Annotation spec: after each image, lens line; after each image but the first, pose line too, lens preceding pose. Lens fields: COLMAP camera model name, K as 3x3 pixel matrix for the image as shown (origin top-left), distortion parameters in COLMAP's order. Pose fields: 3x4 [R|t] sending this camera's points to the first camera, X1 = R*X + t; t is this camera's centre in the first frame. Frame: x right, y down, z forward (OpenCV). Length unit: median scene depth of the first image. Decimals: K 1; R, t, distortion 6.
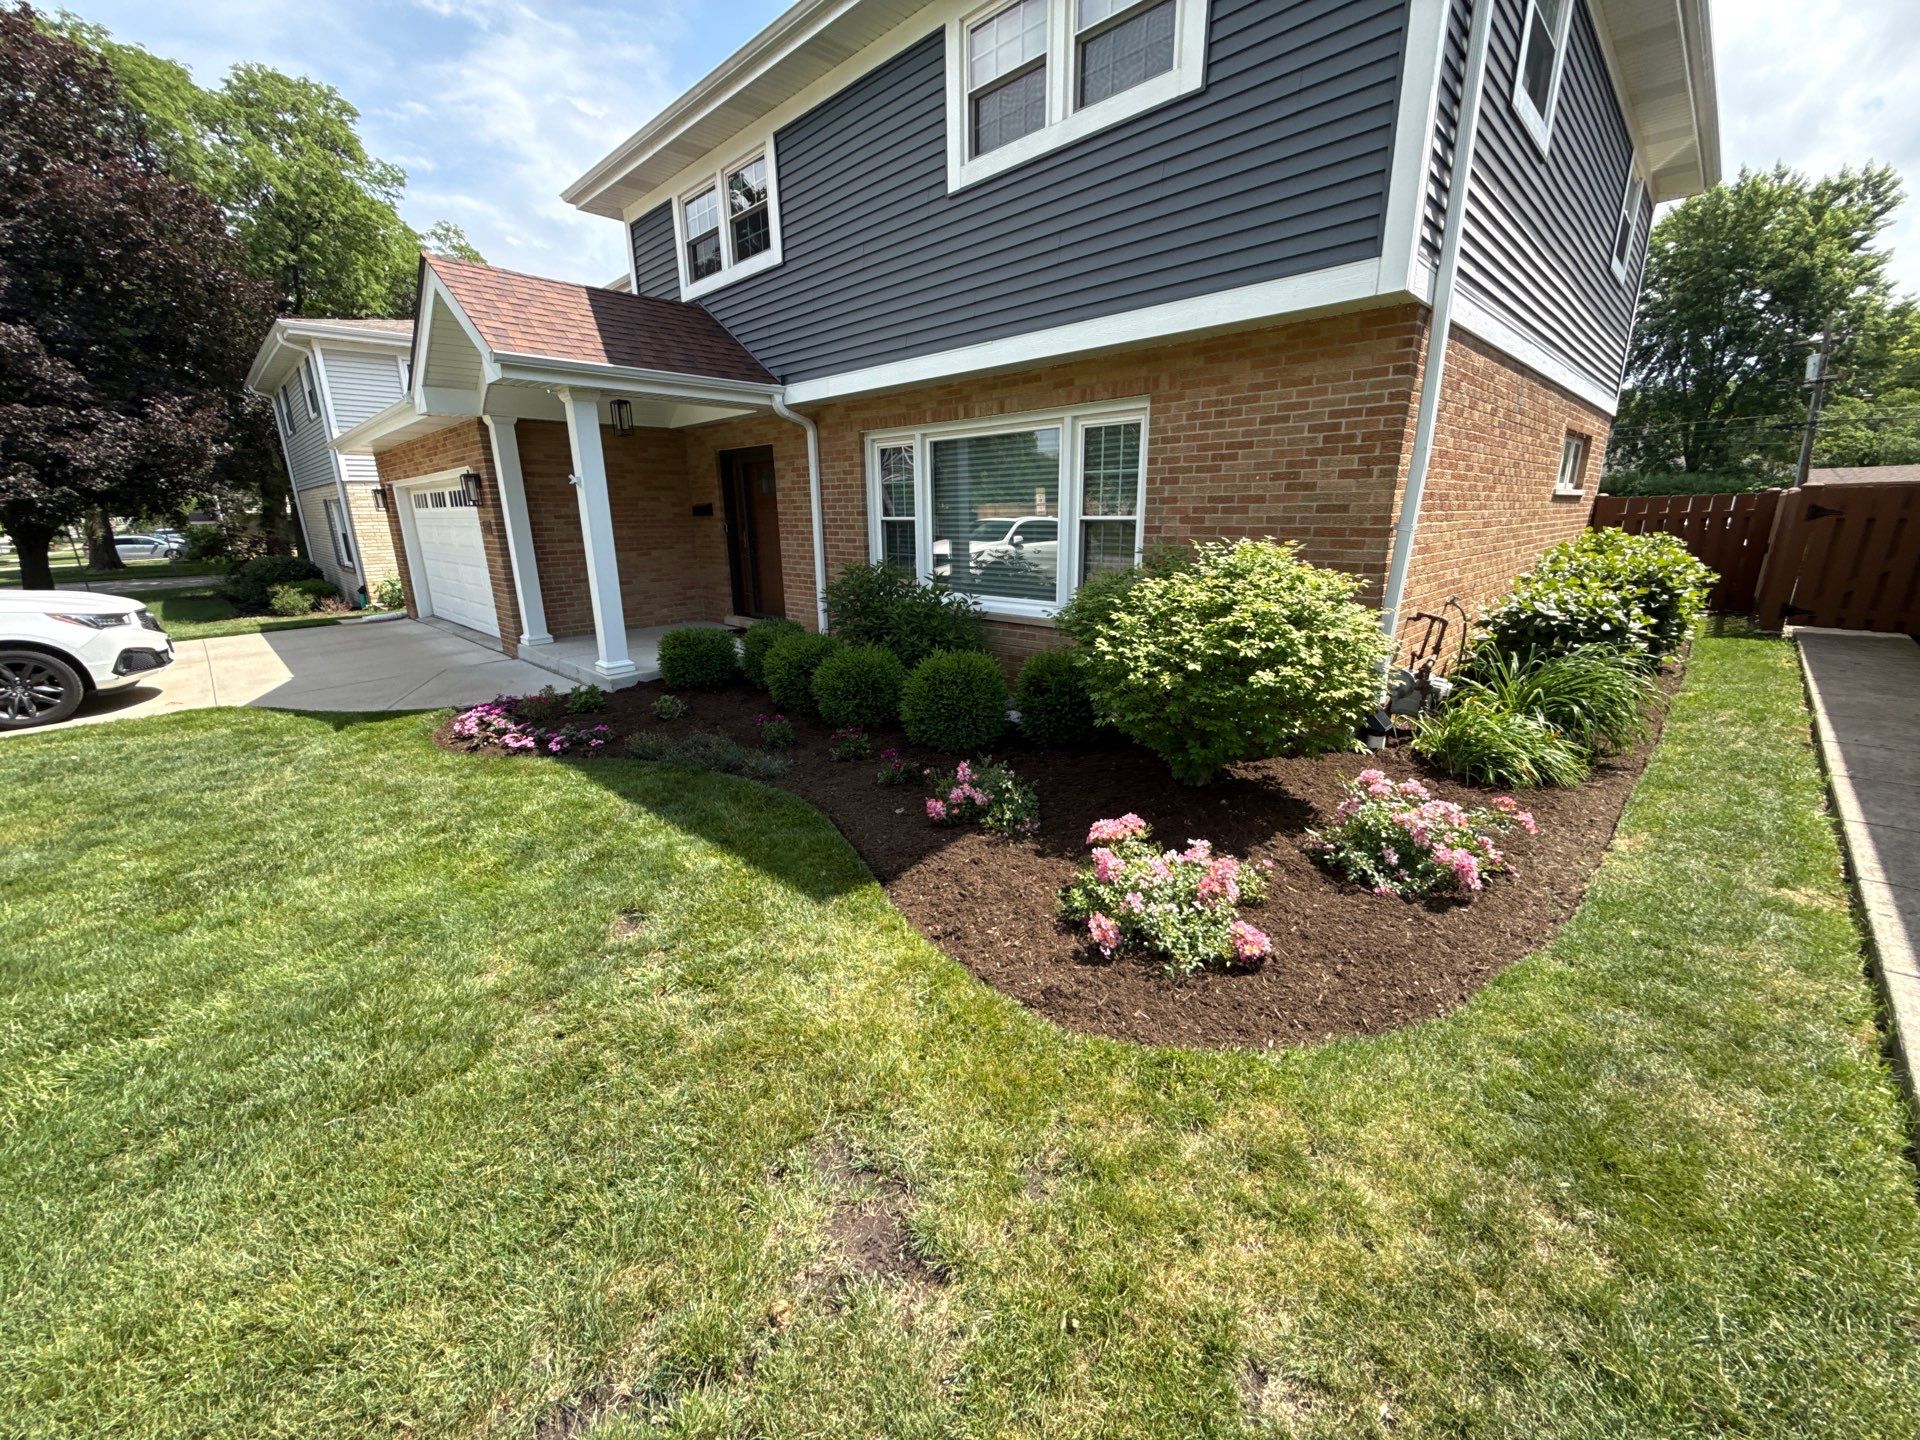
lens RADIAL K [[760.3, 0, 961.2], [0, 760.3, 717.6], [0, 0, 1]] dist [0.000137, -0.000431]
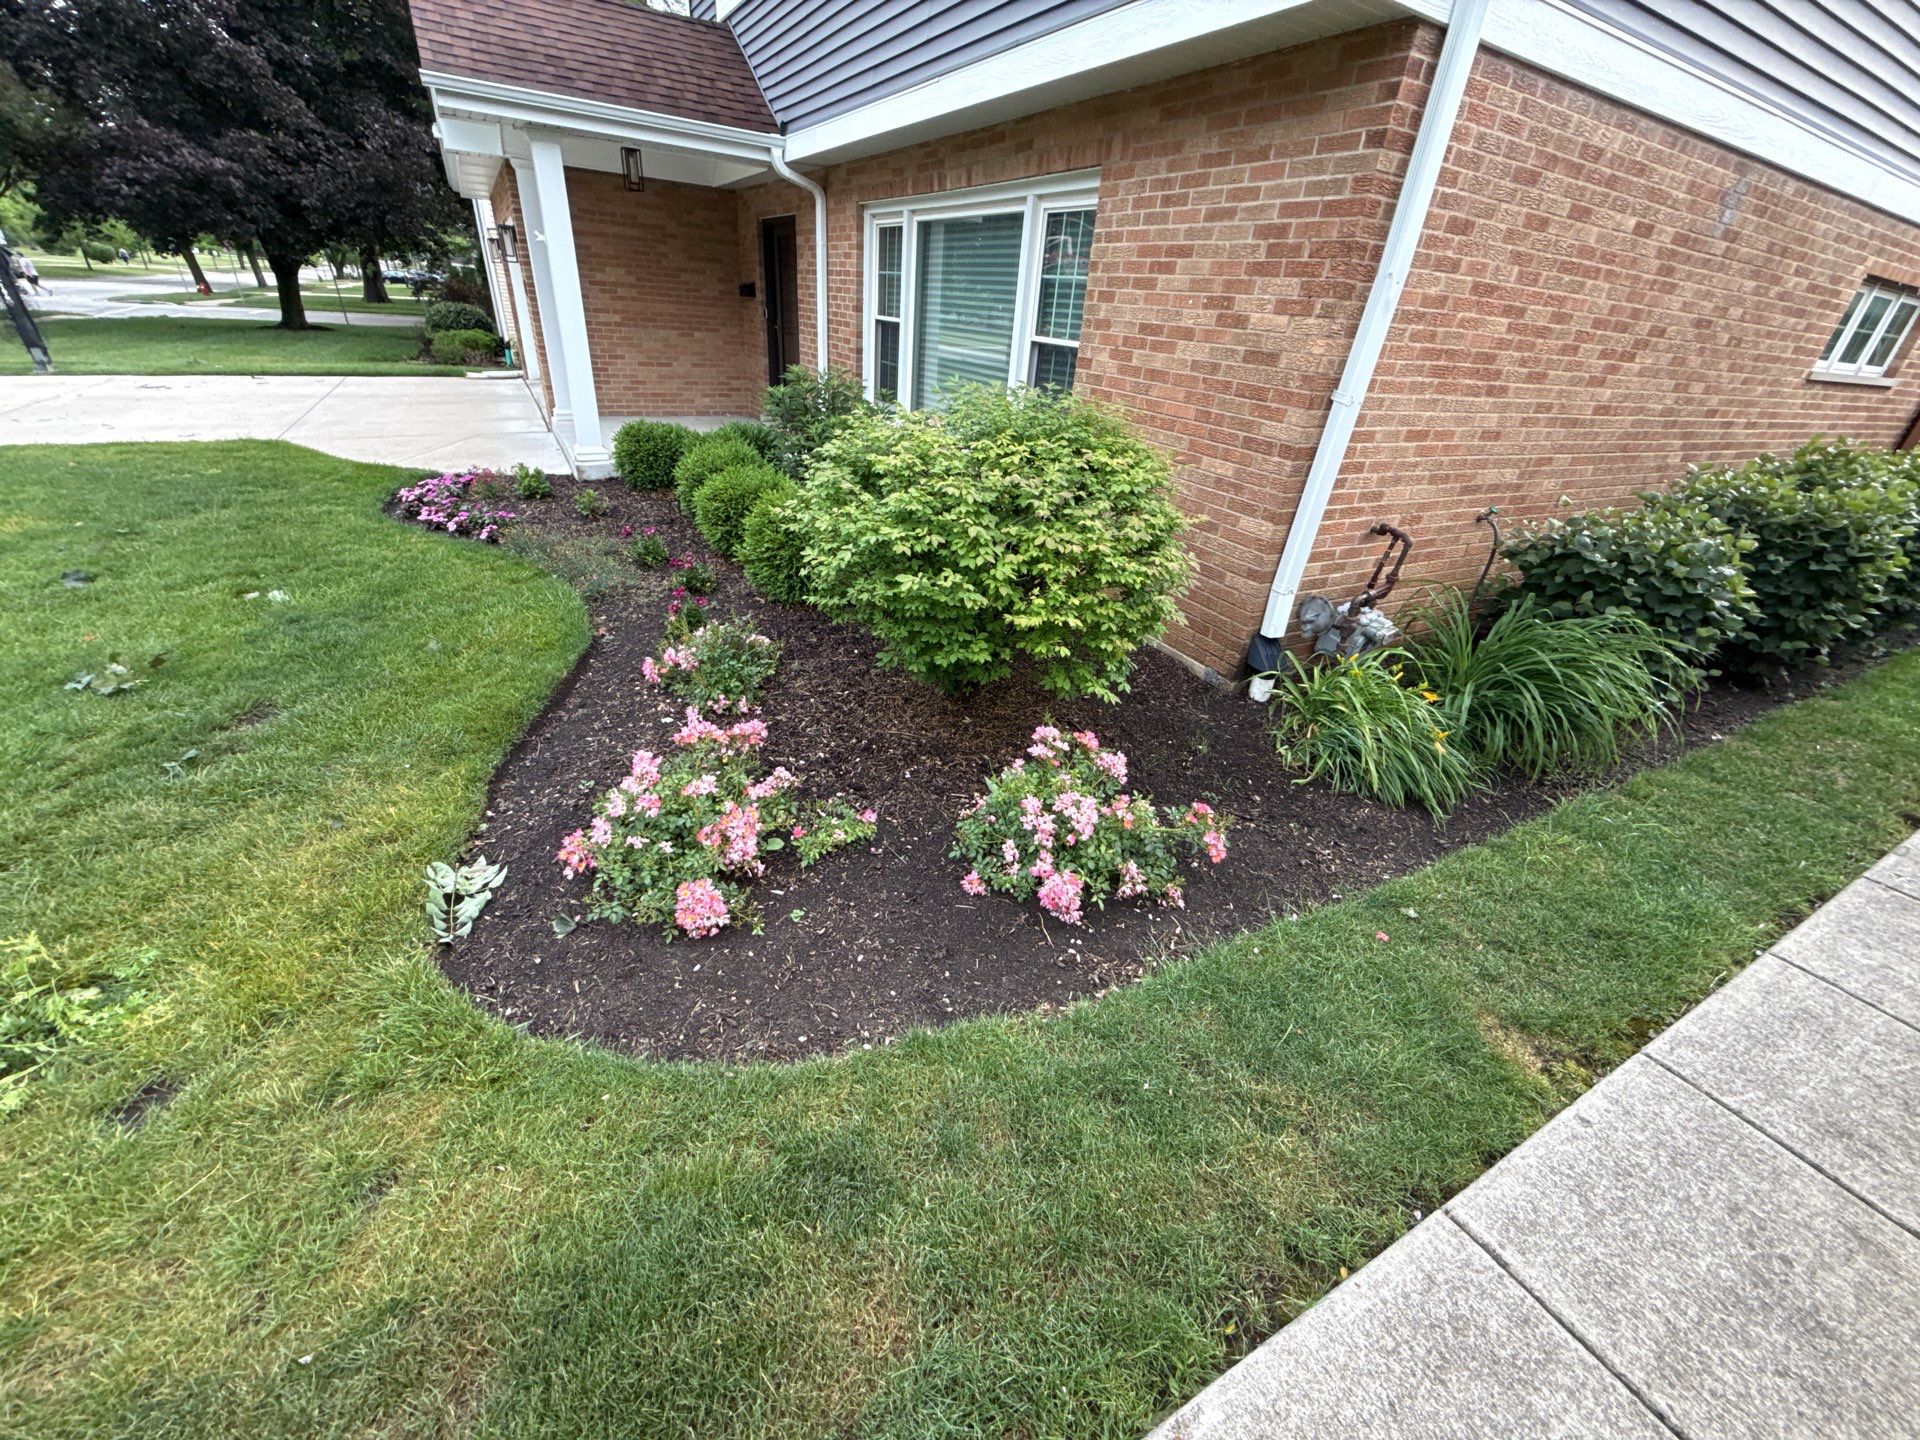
lens RADIAL K [[760.3, 0, 961.2], [0, 760.3, 717.6], [0, 0, 1]] dist [0.000137, -0.000431]
pose [[0.957474, 0.205094, -0.202927, 0.265814], [-0.154682, 0.958616, 0.239015, -0.047647], [0.243550, -0.197462, 0.949575, 0.113187]]
